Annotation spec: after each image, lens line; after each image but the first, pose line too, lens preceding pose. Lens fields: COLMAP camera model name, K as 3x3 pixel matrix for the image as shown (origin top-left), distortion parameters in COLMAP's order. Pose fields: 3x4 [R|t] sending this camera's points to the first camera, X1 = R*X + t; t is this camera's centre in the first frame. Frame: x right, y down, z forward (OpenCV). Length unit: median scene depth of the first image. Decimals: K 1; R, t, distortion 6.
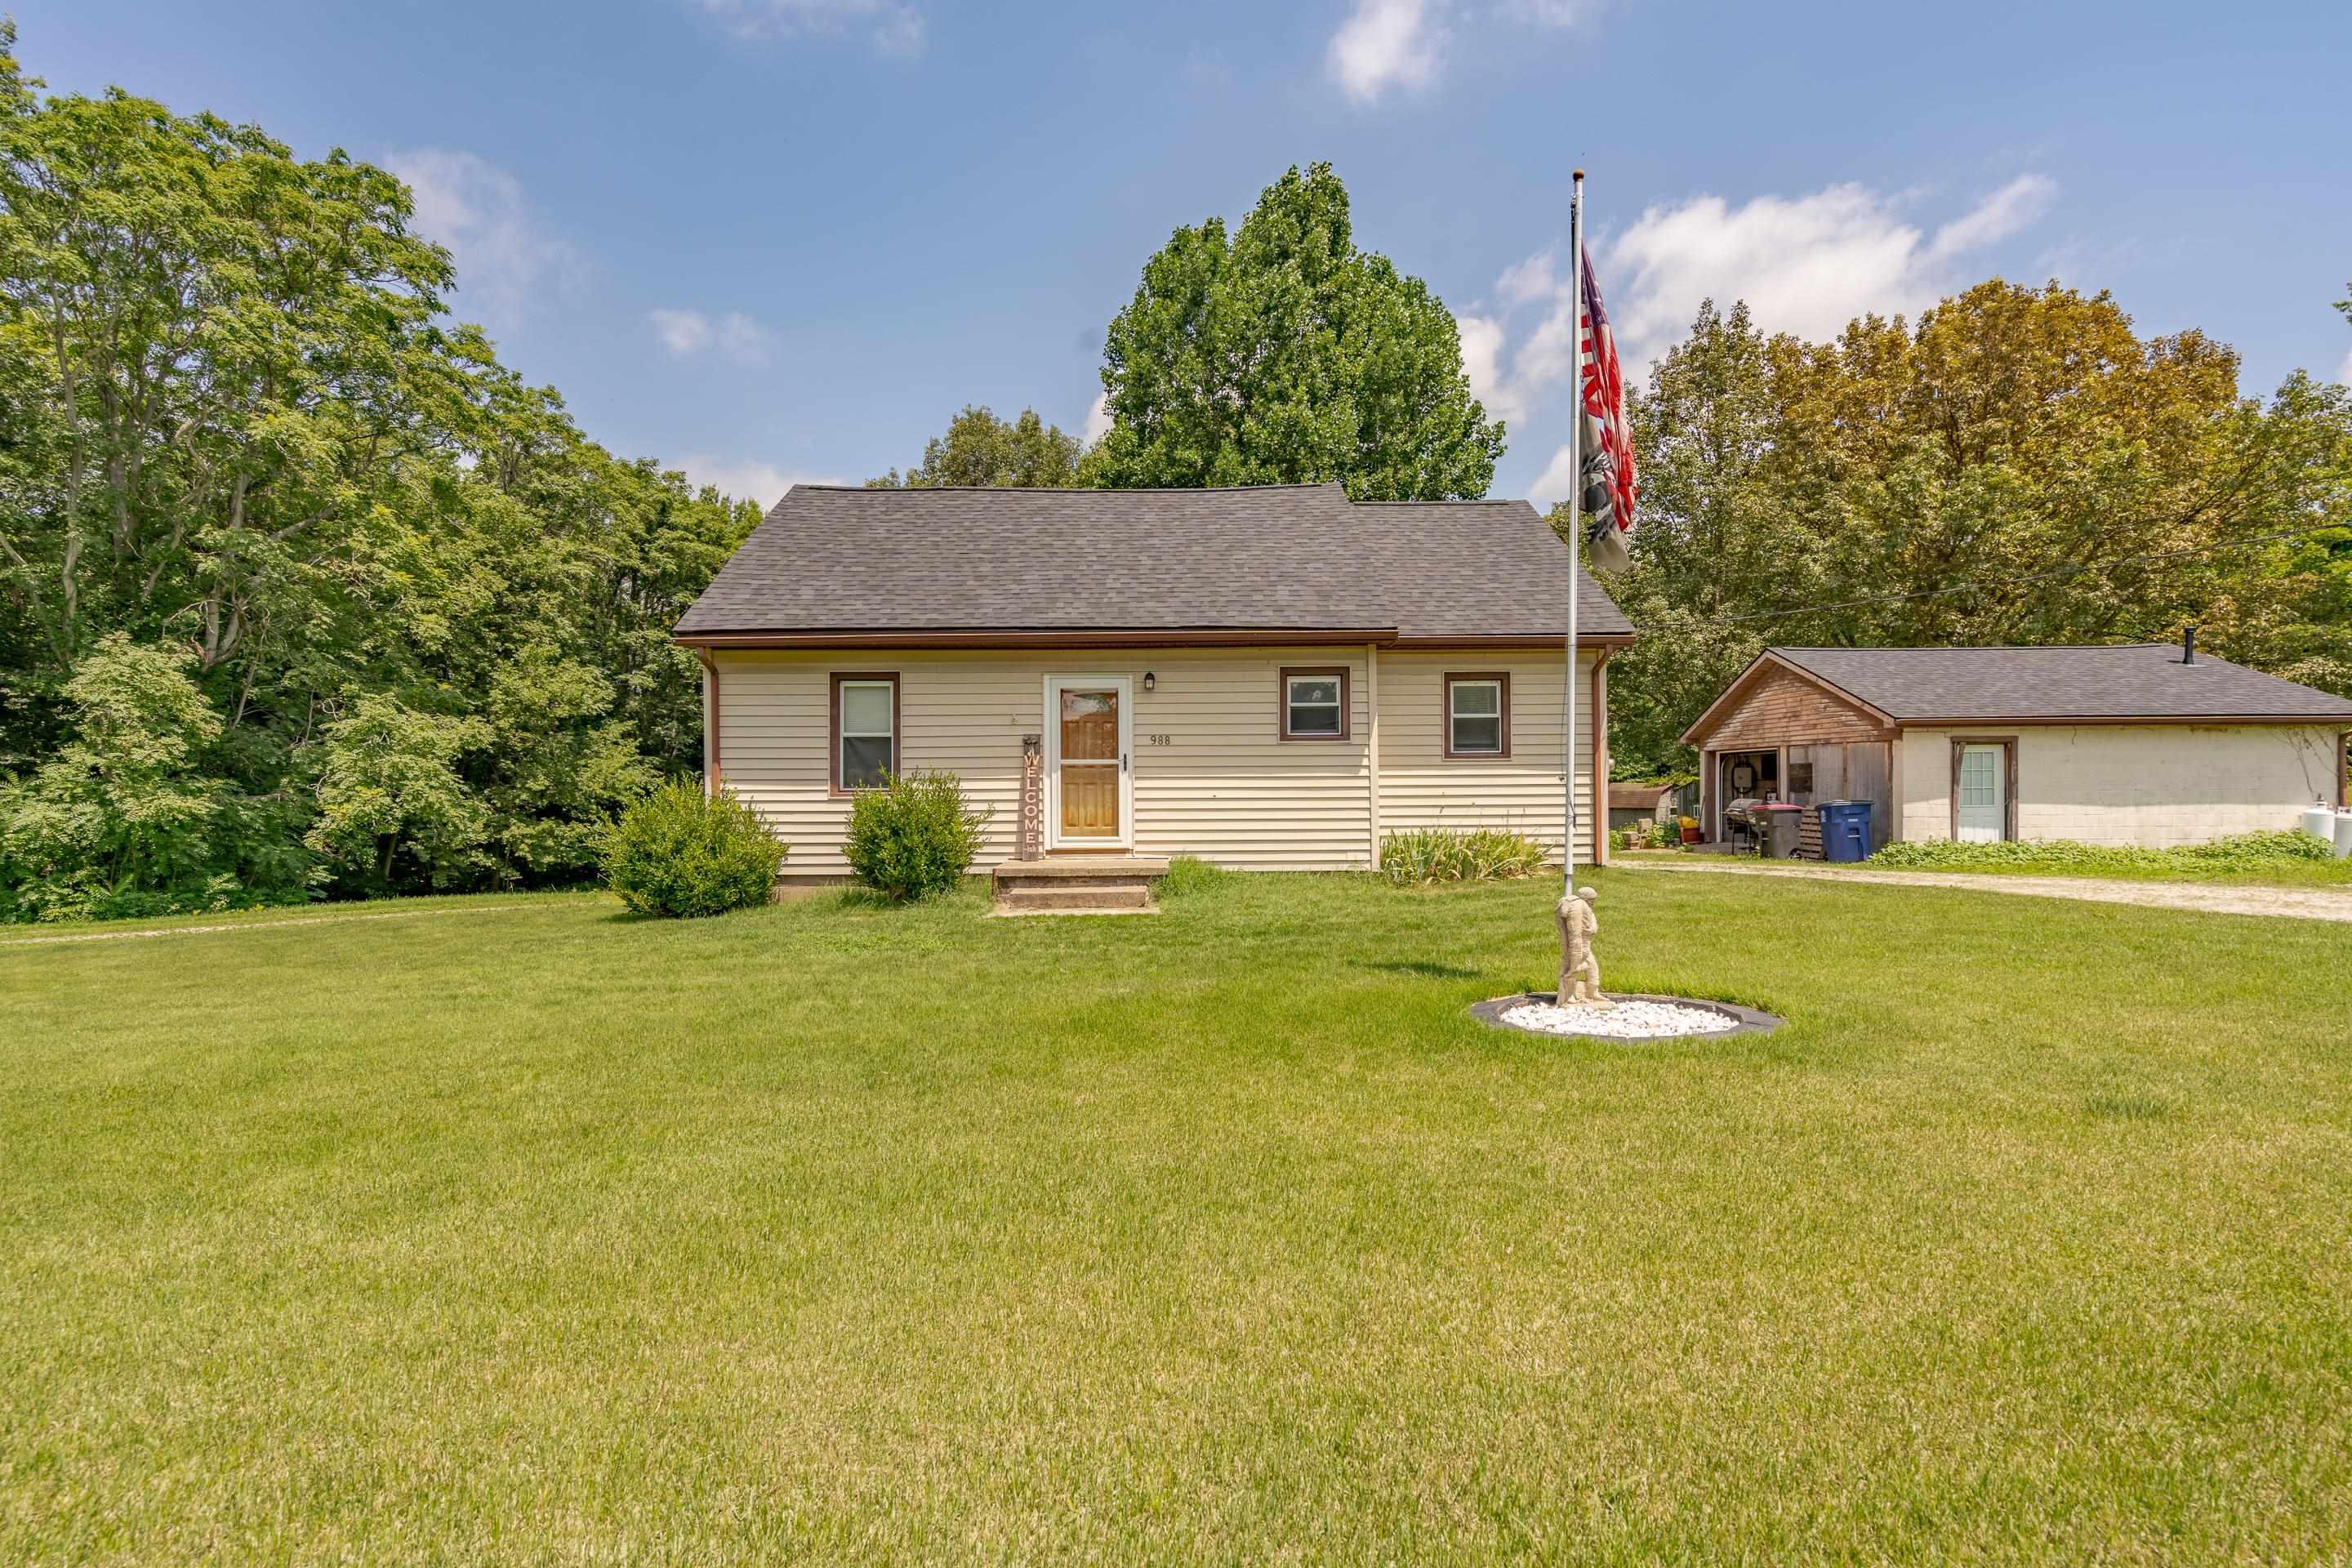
lens RADIAL K [[1090.7, 0, 1186.1], [0, 1090.7, 790.1], [0, 0, 1]] dist [0.001445, 0.000327]
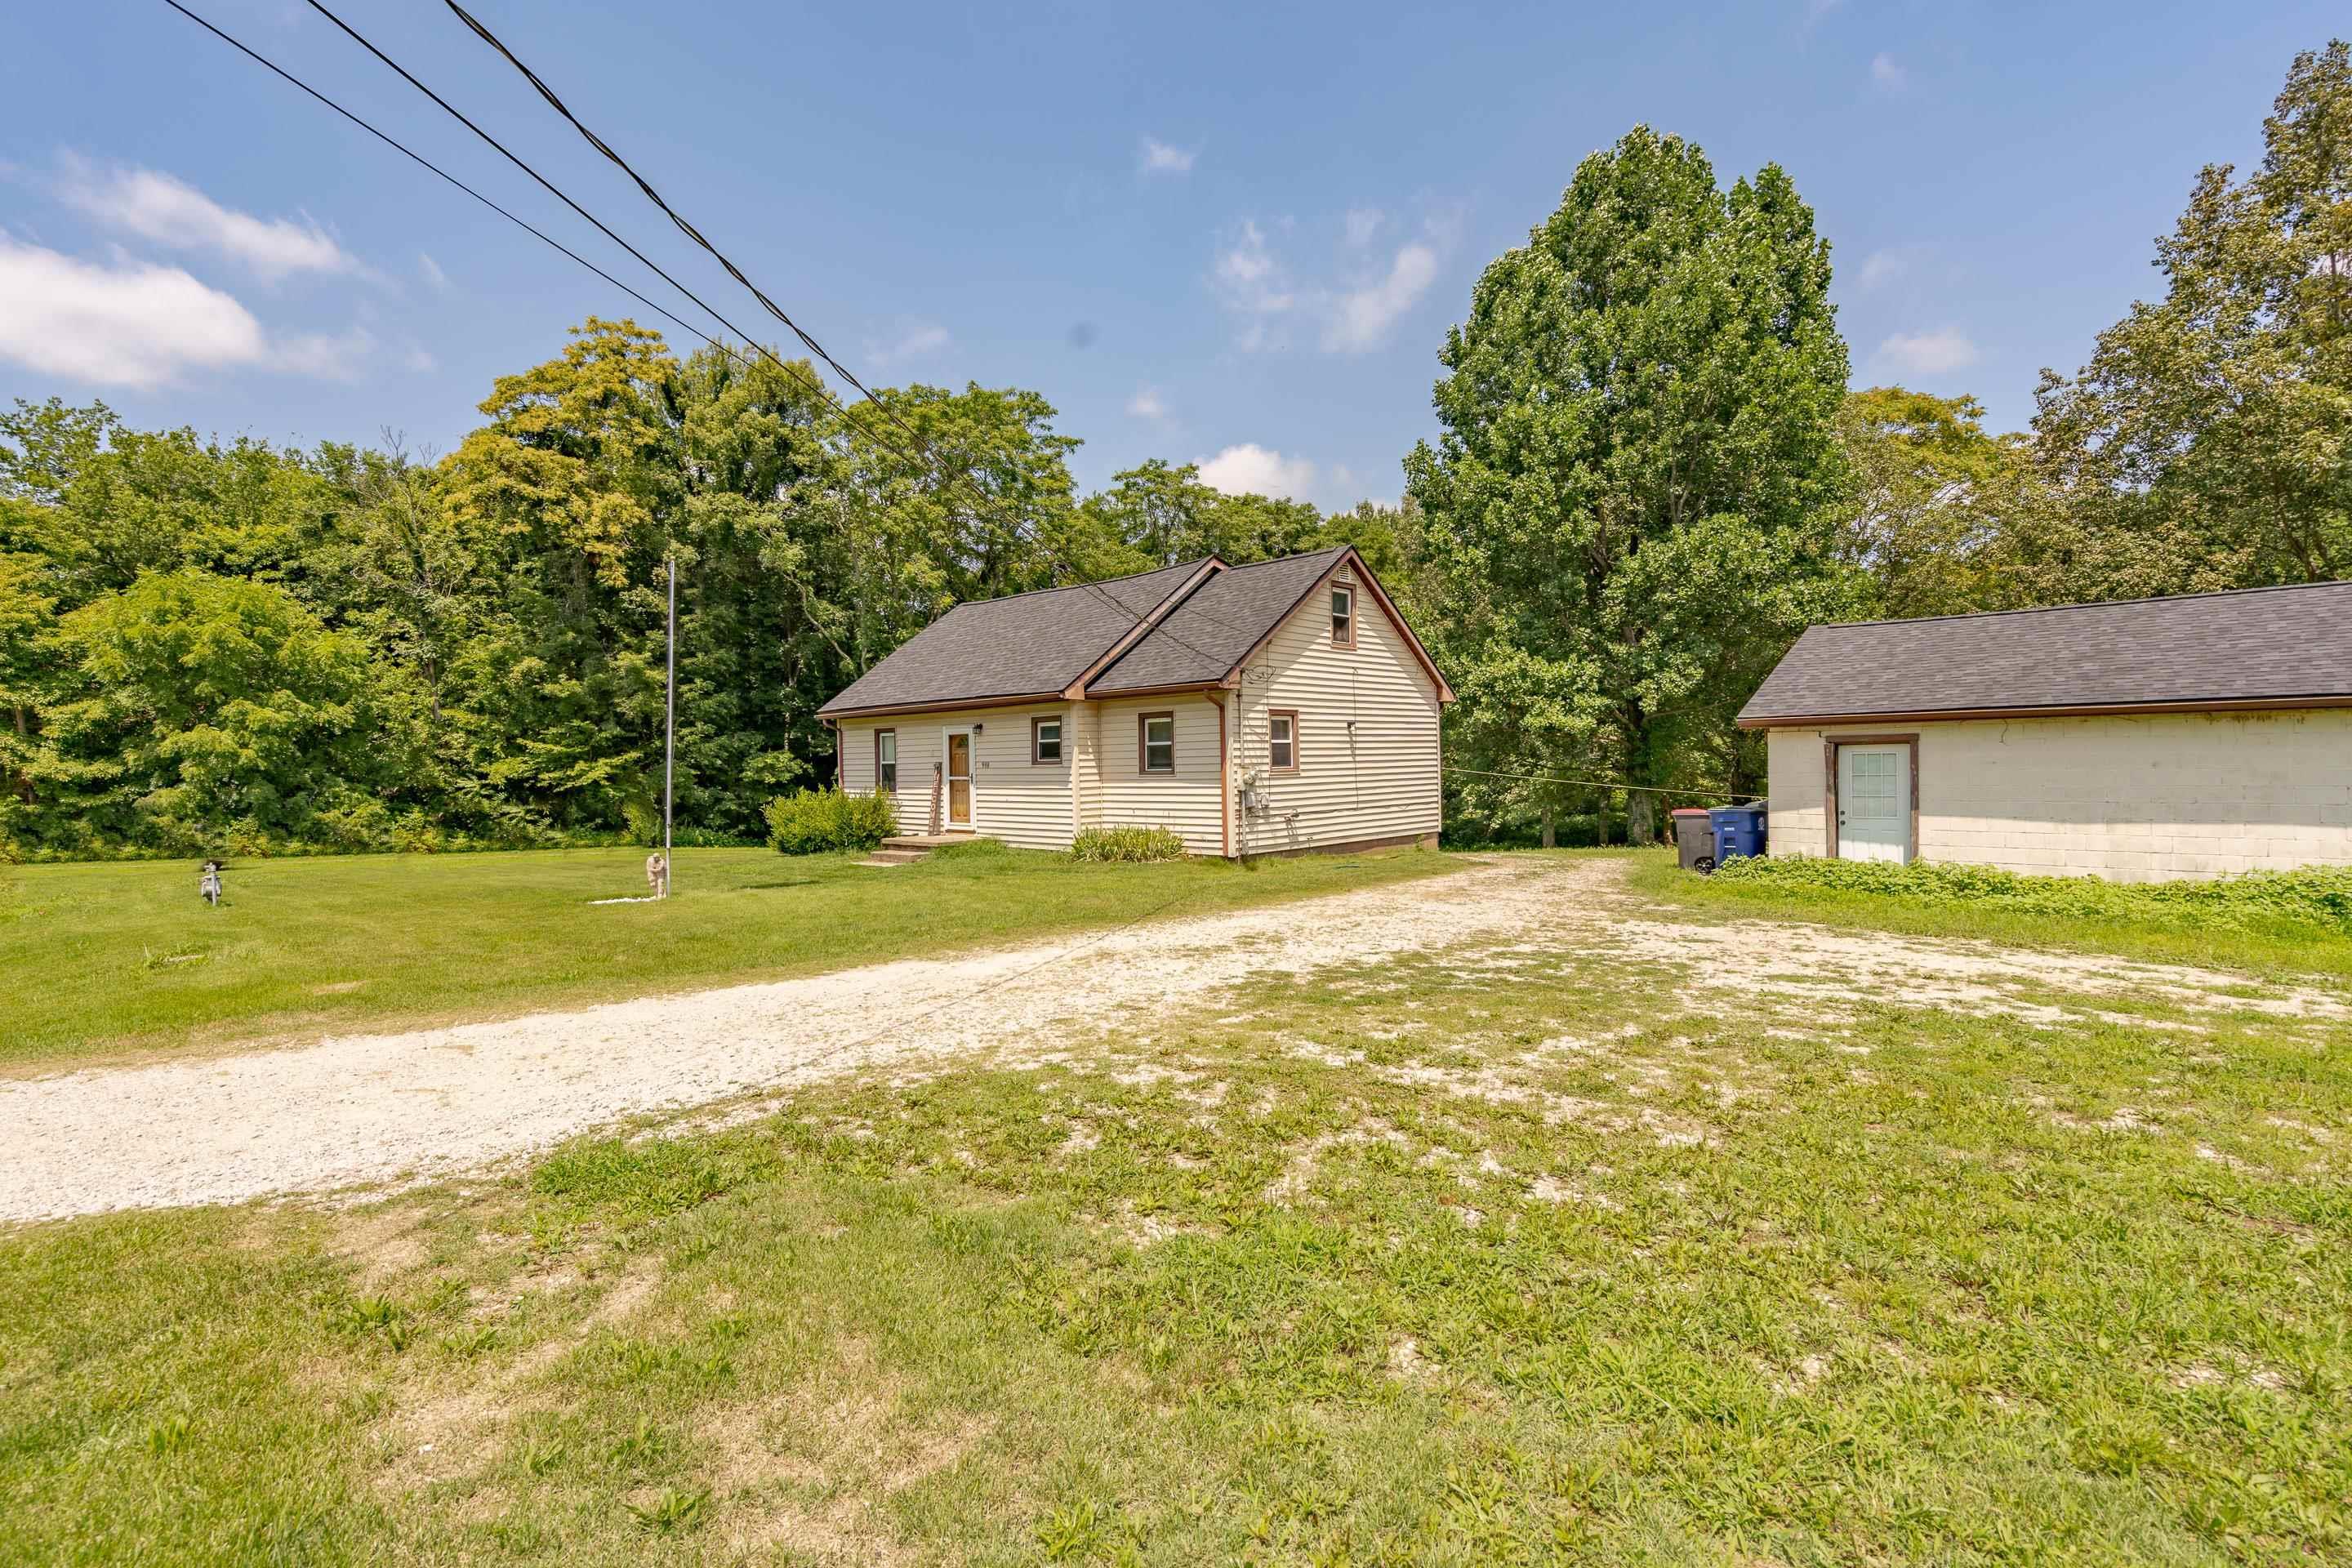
lens RADIAL K [[1090.7, 0, 1186.1], [0, 1090.7, 790.1], [0, 0, 1]] dist [0.001445, 0.000327]
pose [[0.718982, 0.009778, -0.694960, 1.242833], [0.007622, 0.999730, 0.021952, -0.039003], [0.694987, -0.021081, 0.718713, 0.041888]]
